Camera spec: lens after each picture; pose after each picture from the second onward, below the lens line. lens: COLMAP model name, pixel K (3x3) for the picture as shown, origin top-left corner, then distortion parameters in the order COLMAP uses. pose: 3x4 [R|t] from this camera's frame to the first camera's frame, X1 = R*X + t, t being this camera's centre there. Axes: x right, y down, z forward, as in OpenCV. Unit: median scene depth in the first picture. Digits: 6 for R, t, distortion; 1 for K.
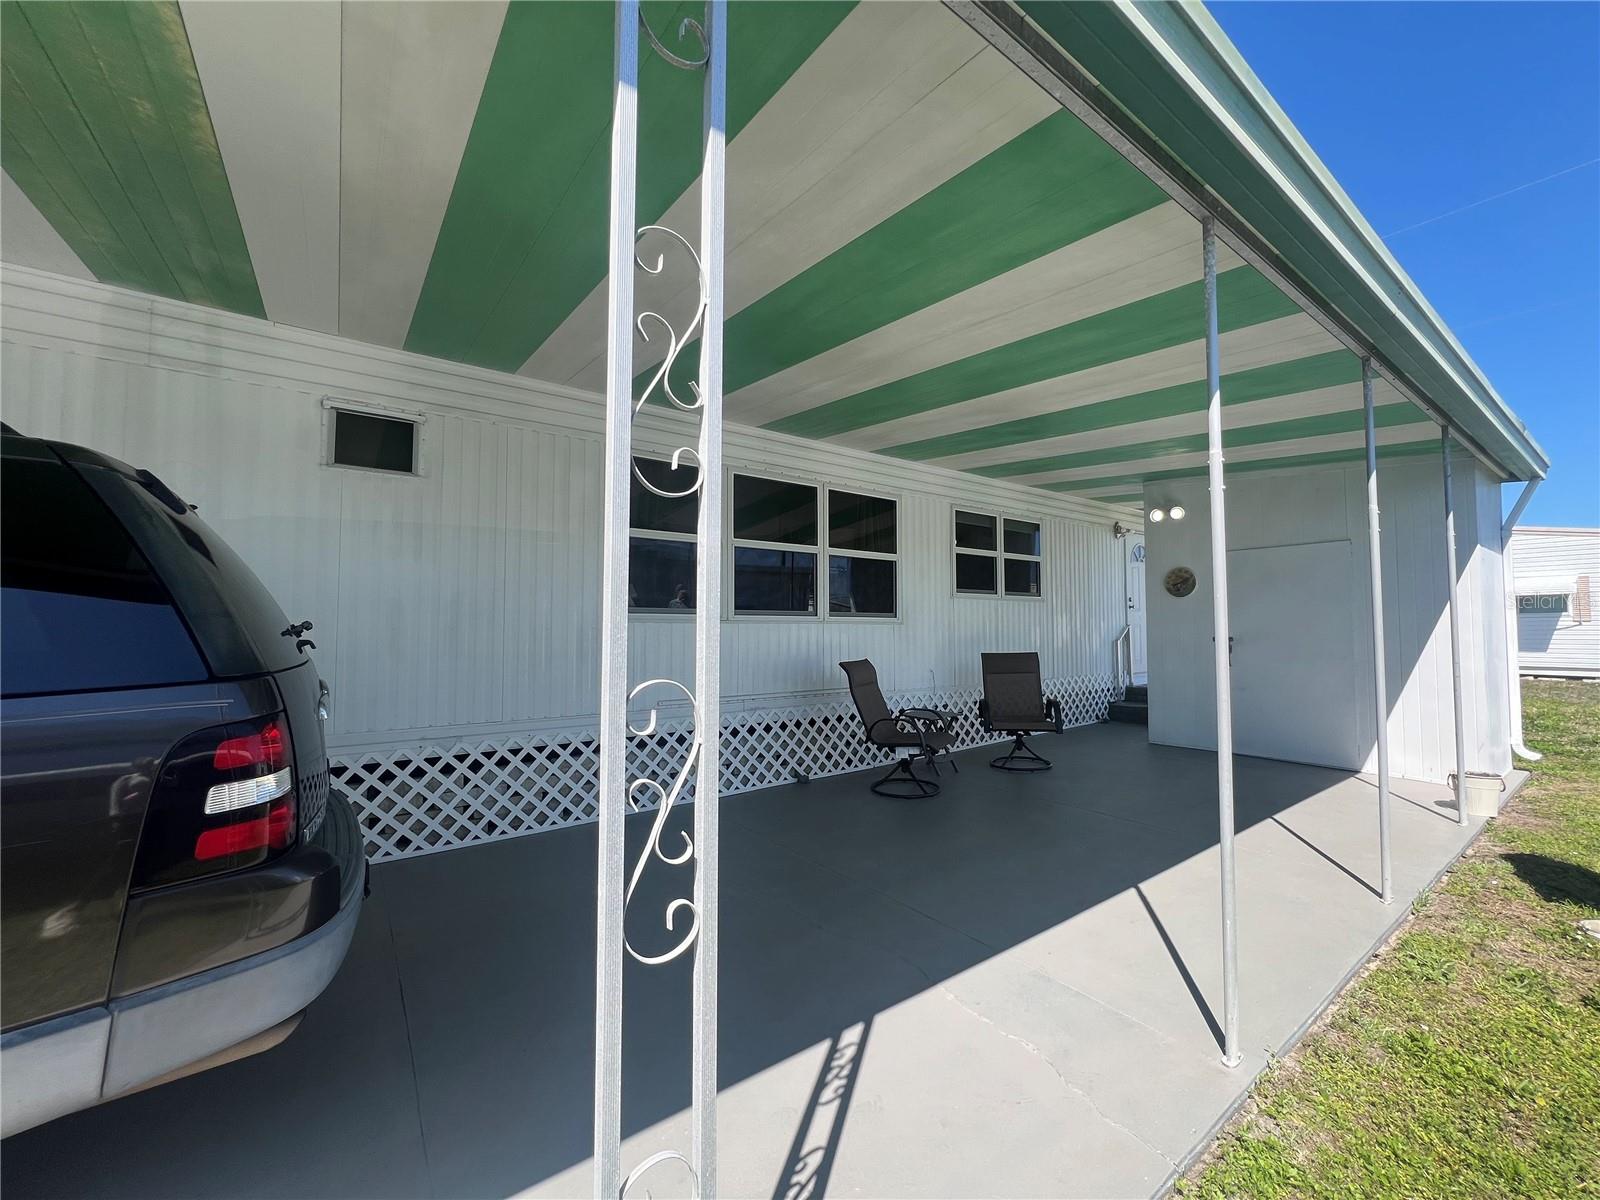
lens RADIAL K [[640.9, 0, 800.6], [0, 640.9, 598.3], [0, 0, 1]] dist [0.011052, 0.000164]
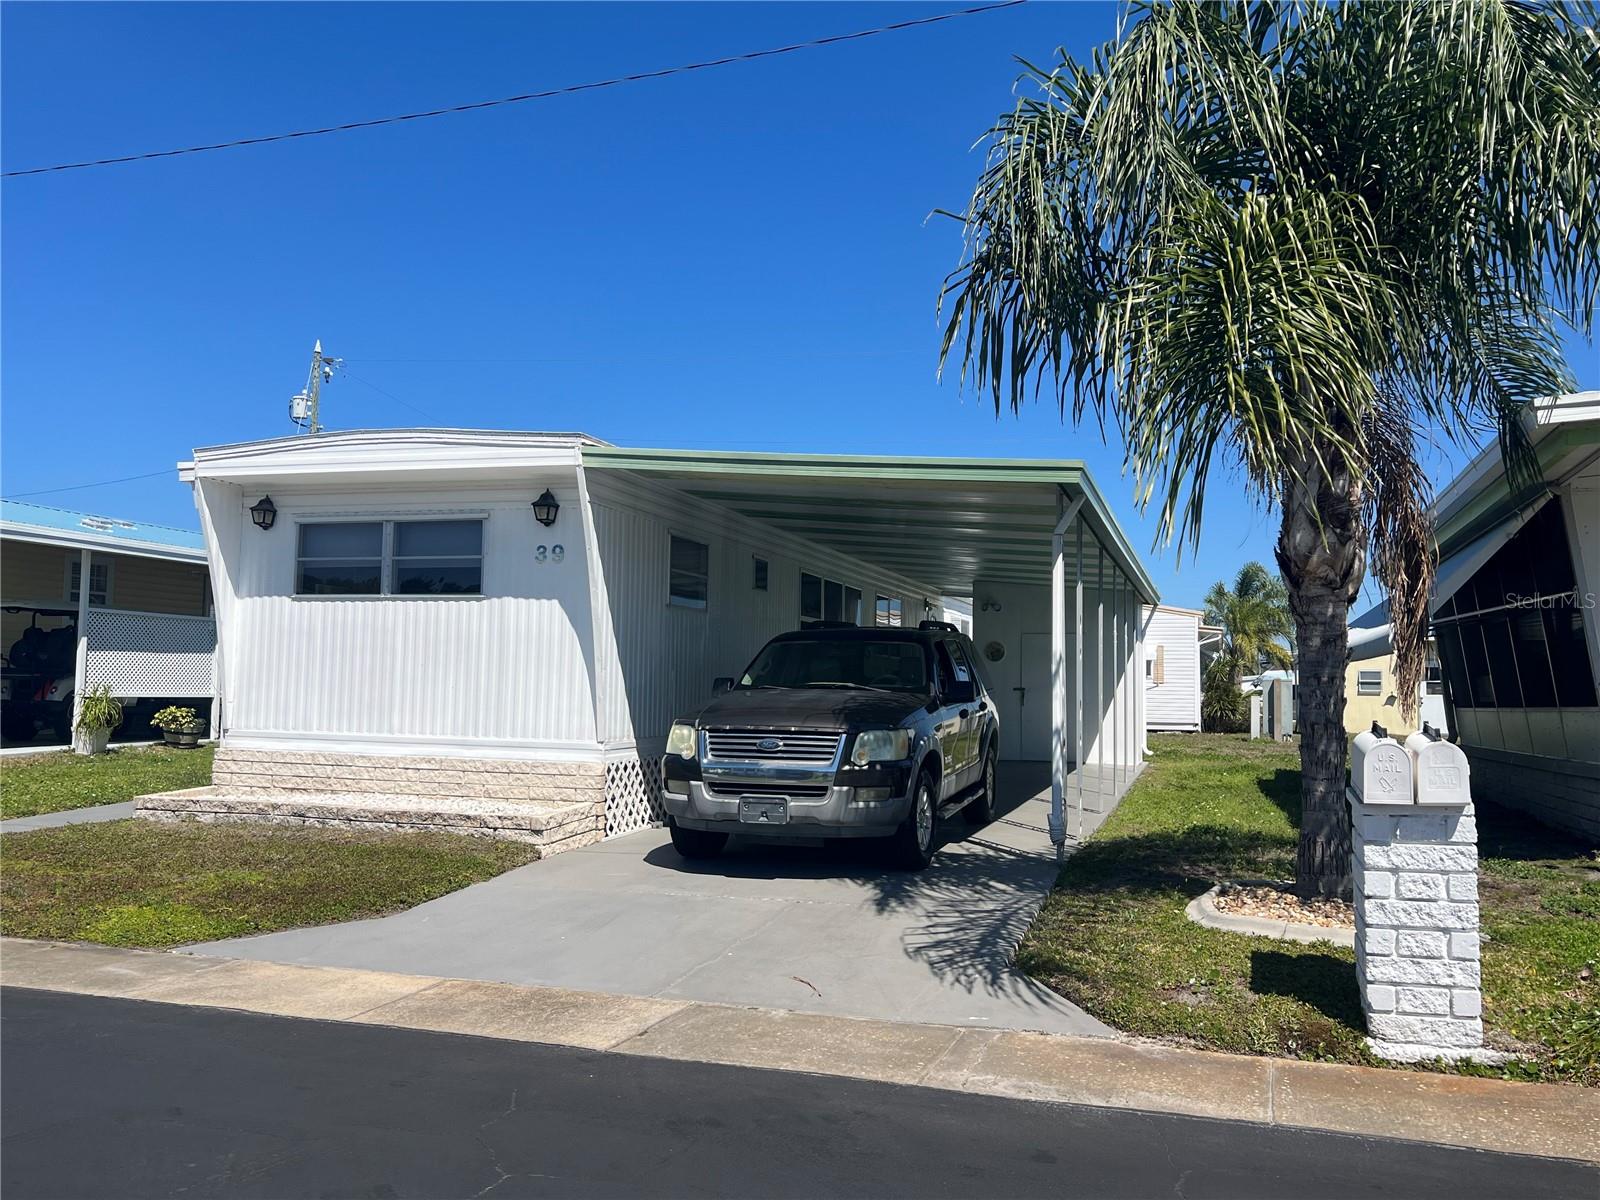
lens RADIAL K [[1307.5, 0, 803.0], [0, 1307.5, 605.2], [0, 0, 1]] dist [0.012054, -0.000719]
pose [[0.813825, 0.053790, 0.578615, -1.857423], [-0.044222, 0.998552, -0.030630, -0.025057], [-0.579425, -0.000660, 0.815025, -1.466915]]
